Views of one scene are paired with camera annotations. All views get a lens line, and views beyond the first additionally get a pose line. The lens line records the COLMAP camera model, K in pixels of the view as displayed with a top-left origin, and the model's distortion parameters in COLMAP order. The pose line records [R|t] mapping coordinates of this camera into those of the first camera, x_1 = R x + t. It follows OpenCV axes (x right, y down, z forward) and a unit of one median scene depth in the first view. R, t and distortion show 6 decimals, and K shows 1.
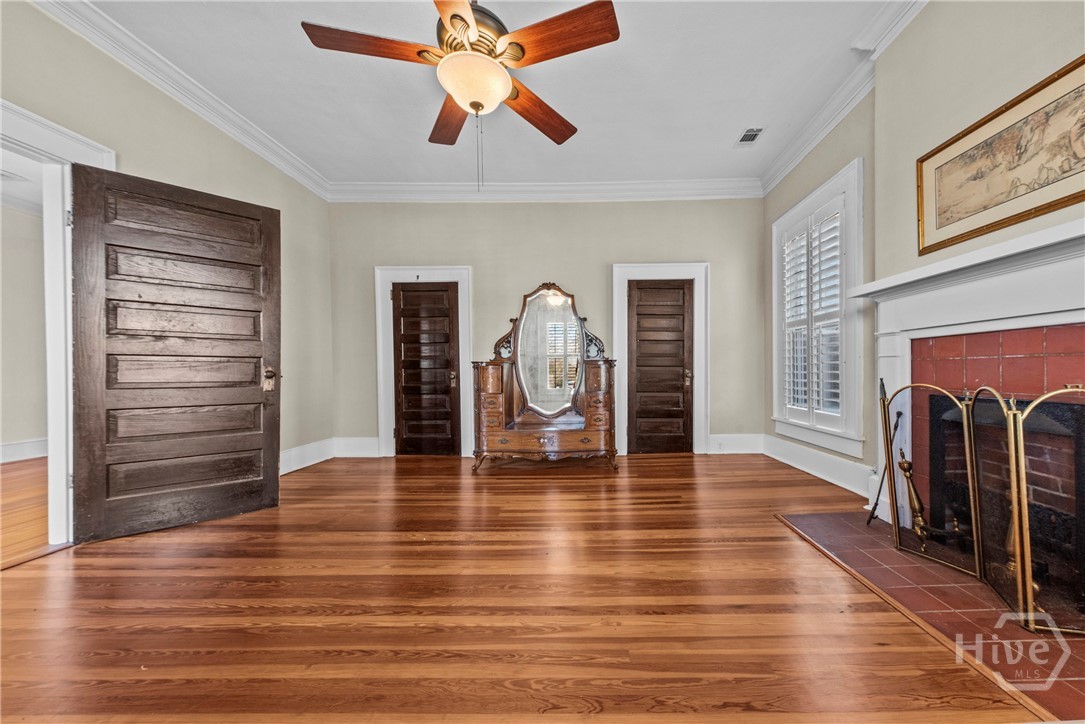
lens RADIAL K [[370.1, 0, 581.0], [0, 370.1, 374.4], [0, 0, 1]] dist [0.002248, 0.000055]
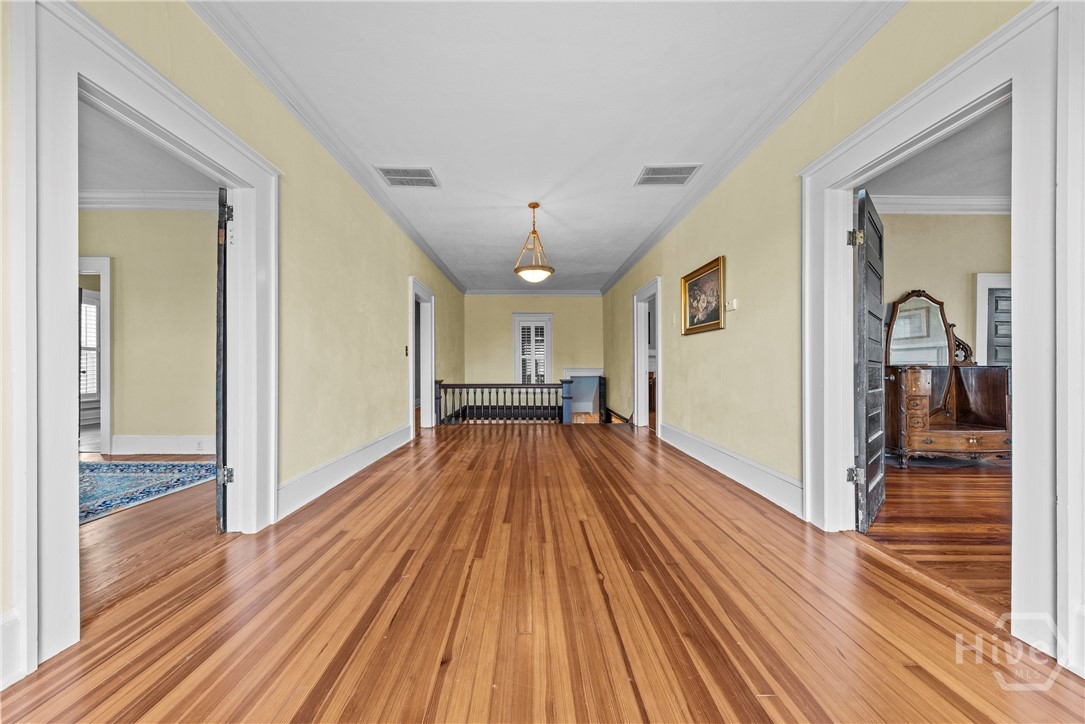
lens RADIAL K [[379.2, 0, 537.1], [0, 379.2, 365.1], [0, 0, 1]] dist [0.013008, -0.005200]
pose [[0.999471, 0.011459, 0.030446, -1.204444], [-0.011022, 0.999834, -0.014505, -0.007190], [-0.030607, 0.014161, 0.999431, -0.047831]]
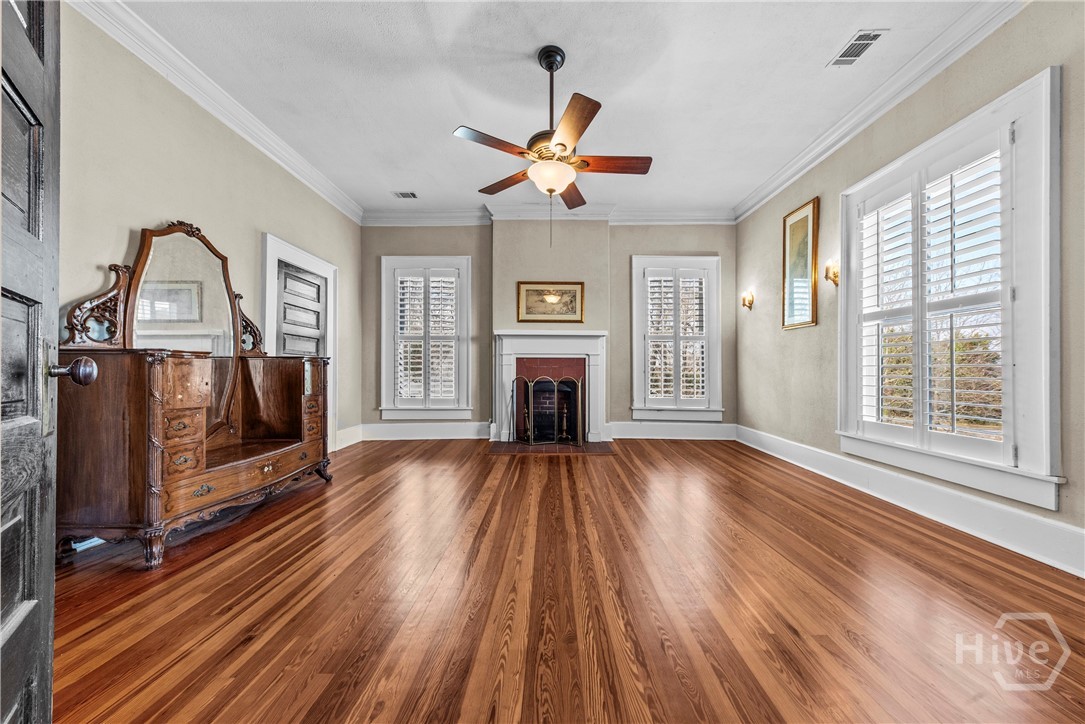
lens RADIAL K [[370.5, 0, 548.0], [0, 370.5, 367.5], [0, 0, 1]] dist [0.001334, -0.000039]
pose [[-0.015792, 0.016646, 0.999737, -0.707918], [0.006326, 0.999843, -0.016548, 0.002610], [-0.999855, 0.006063, -0.015895, 0.421445]]
